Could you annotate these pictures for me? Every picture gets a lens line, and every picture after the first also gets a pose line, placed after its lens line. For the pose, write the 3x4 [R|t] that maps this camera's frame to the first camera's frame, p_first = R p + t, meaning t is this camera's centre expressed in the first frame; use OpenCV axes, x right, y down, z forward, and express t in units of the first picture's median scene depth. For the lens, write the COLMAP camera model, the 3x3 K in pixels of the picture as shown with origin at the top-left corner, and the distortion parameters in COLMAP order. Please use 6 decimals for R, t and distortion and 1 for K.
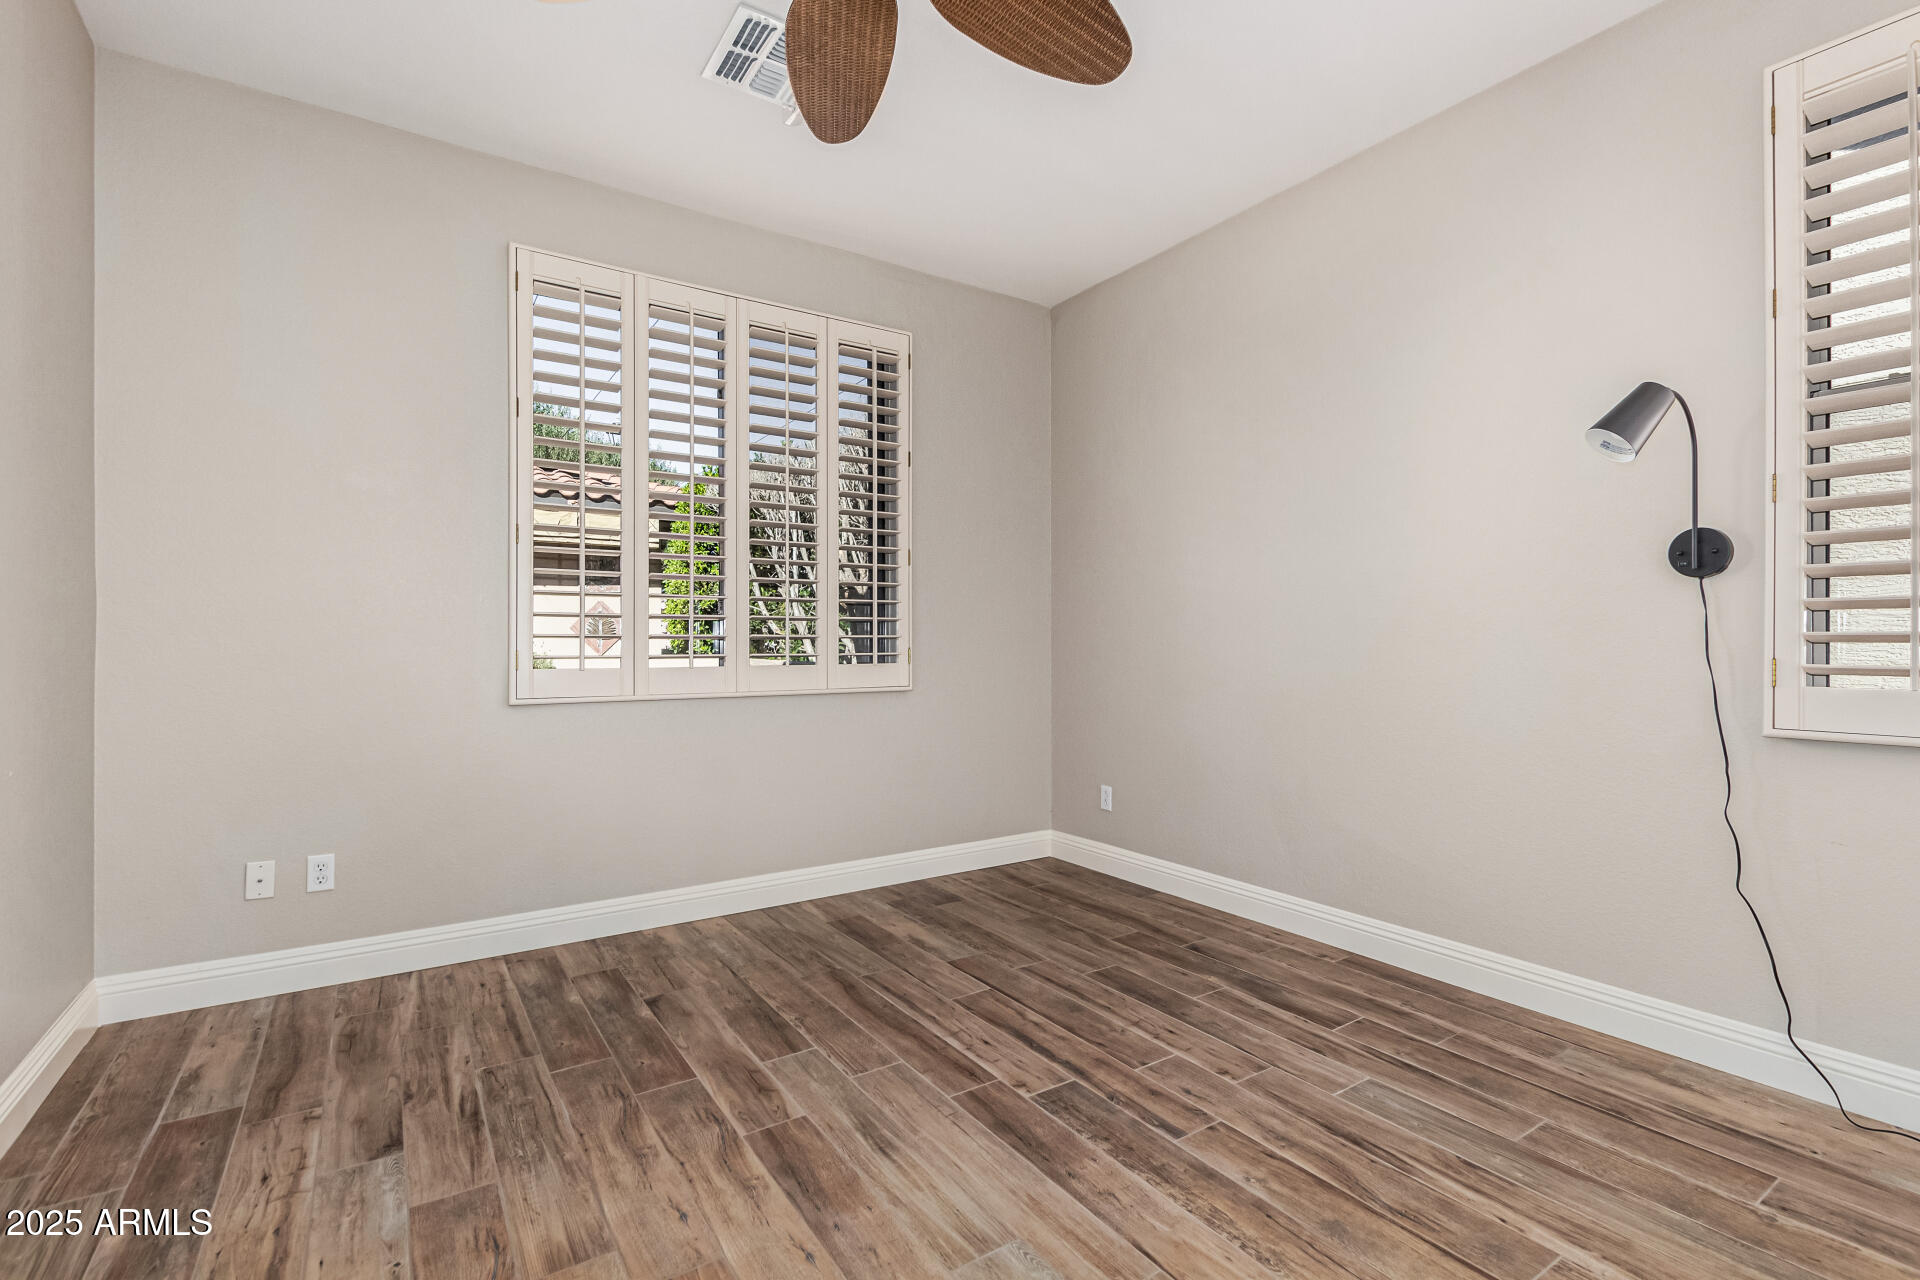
lens RADIAL K [[885.6, 0, 953.7], [0, 885.6, 640.4], [0, 0, 1]] dist [0.007194, -0.002684]
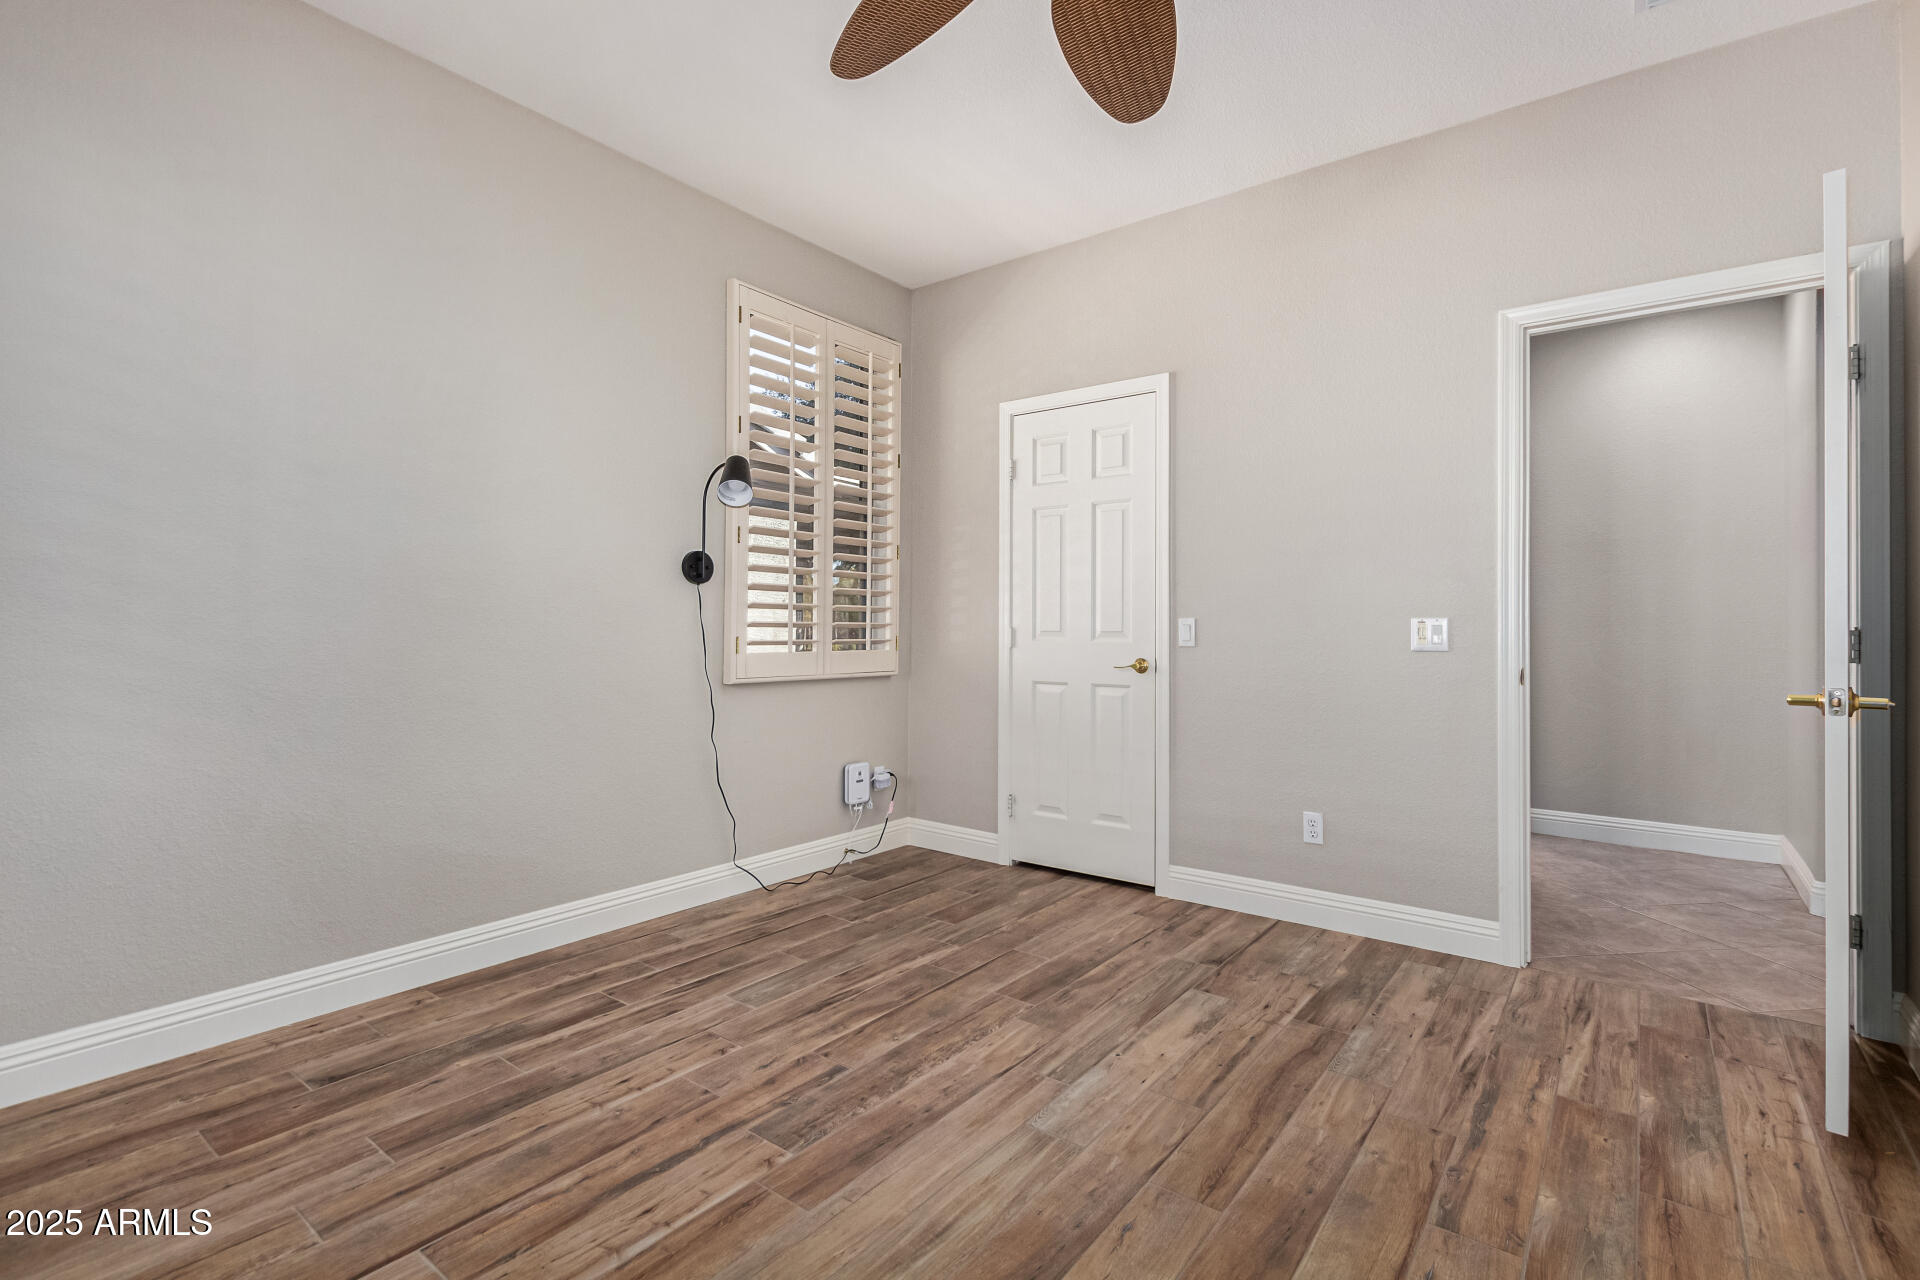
lens RADIAL K [[885.6, 0, 951.2], [0, 885.6, 631.2], [0, 0, 1]] dist [0.007194, -0.002684]
pose [[-0.332072, -0.004508, 0.943243, -0.748708], [-0.007853, 0.999967, 0.002015, -0.010261], [-0.943221, -0.006738, -0.332097, 1.071913]]
